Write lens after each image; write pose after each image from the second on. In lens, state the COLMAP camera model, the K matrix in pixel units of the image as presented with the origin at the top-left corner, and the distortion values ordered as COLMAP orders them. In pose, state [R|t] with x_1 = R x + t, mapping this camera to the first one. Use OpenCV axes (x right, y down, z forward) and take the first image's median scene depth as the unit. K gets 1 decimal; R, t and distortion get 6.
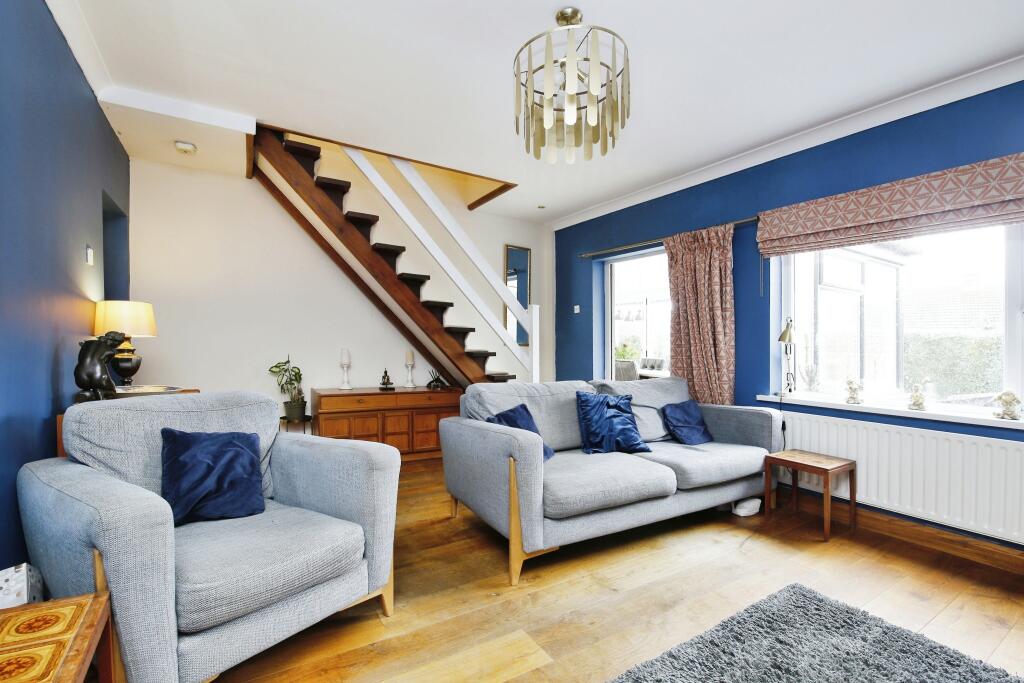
lens RADIAL K [[449.7, 0, 512.0], [0, 449.7, 341.5], [0, 0, 1]] dist [0.000603, 0.000123]
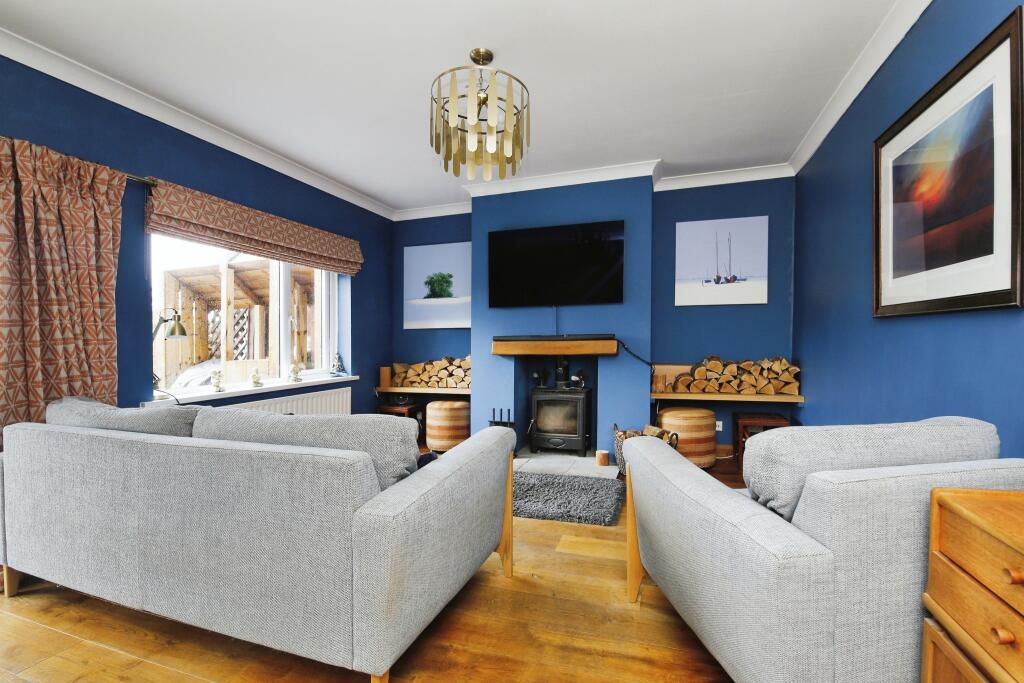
lens RADIAL K [[449.7, 0, 512.0], [0, 449.7, 341.5], [0, 0, 1]] dist [0.000603, 0.000123]
pose [[-0.629996, -0.011049, 0.776520, -0.662694], [0.003703, 0.999845, 0.017231, -0.003832], [-0.776589, 0.013731, -0.629858, 1.378504]]
